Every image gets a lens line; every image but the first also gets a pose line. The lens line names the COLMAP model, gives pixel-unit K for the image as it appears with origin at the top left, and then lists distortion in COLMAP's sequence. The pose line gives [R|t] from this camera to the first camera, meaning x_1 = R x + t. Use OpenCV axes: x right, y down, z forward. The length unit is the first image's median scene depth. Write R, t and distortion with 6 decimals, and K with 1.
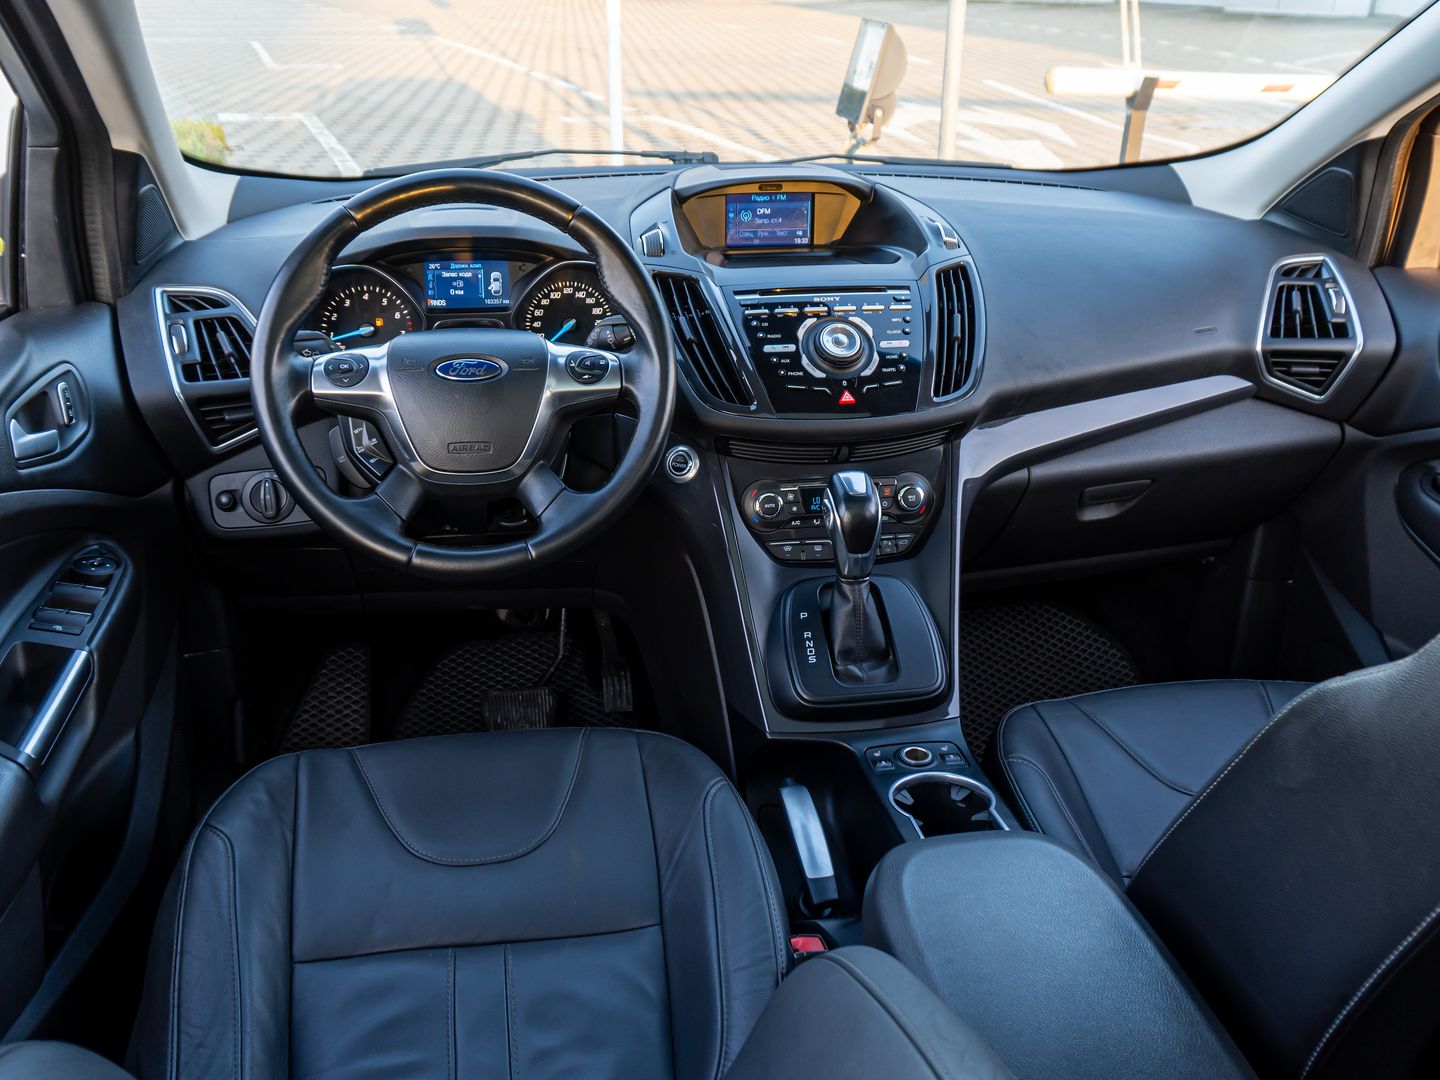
lens RADIAL K [[1559.9, 0, 720.0], [0, 1559.9, 540.0], [0, 0, 1]] dist [-0.006200, 0.016280]
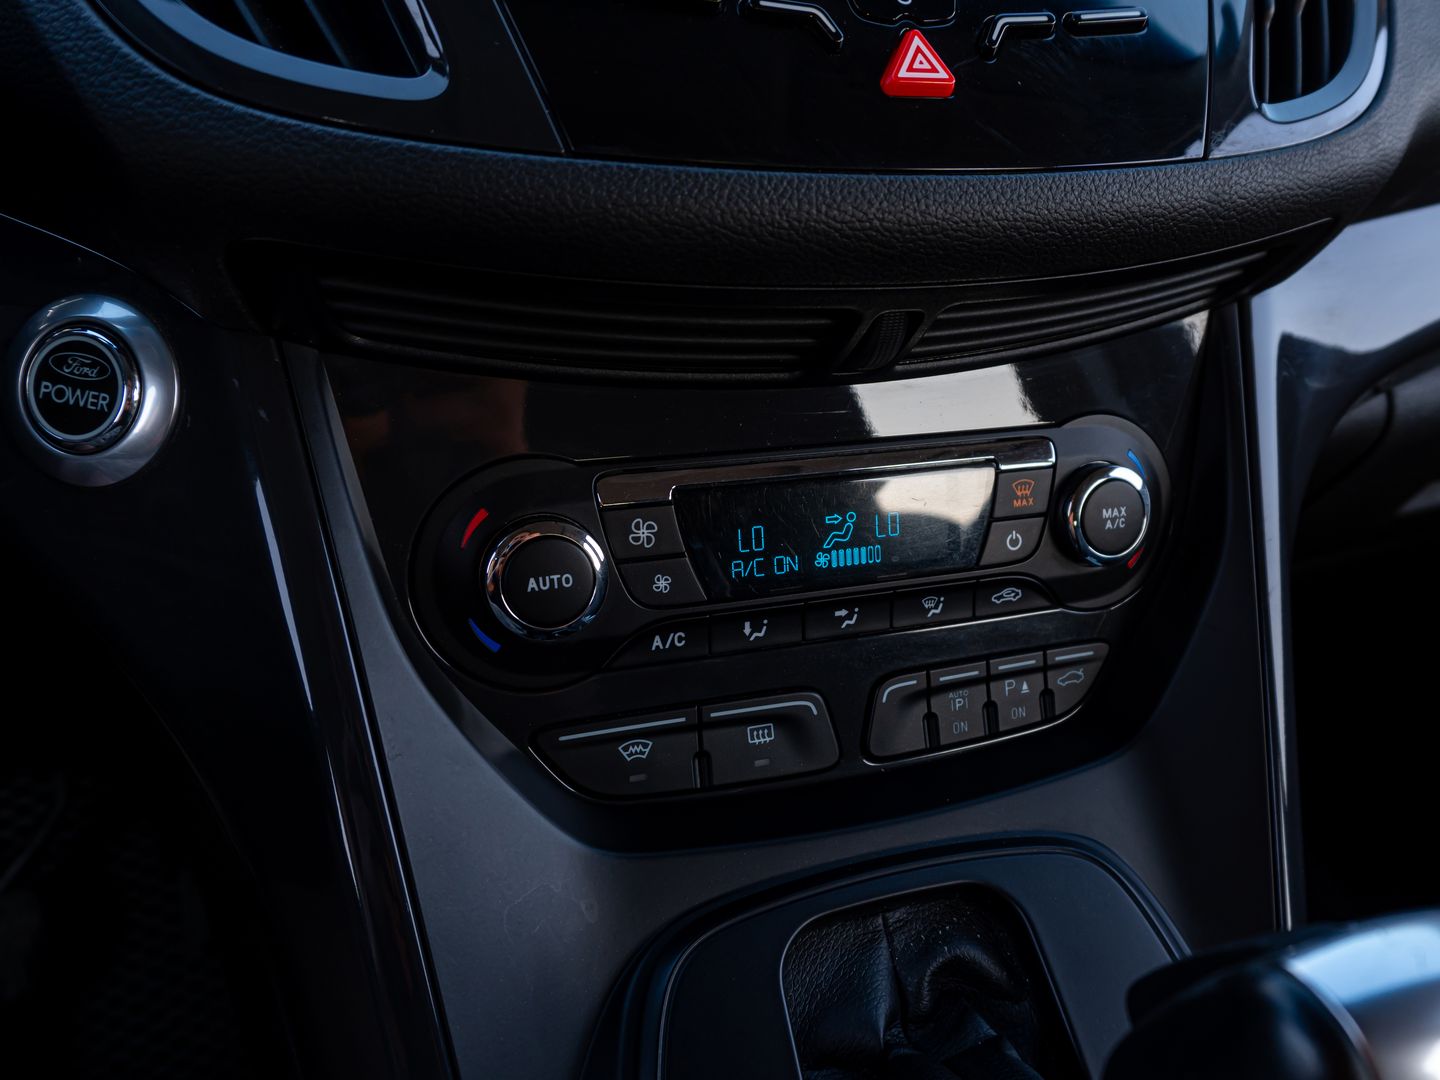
lens RADIAL K [[1270.0, 0, 834.7], [0, 1270.0, 596.3], [0, 0, 1]] dist [-0.001767, 0.000803]
pose [[0.975986, -0.035187, 0.214973, 0.032658], [-0.001076, 0.986077, 0.166289, -0.050102], [-0.217831, -0.162527, 0.962359, 0.822026]]
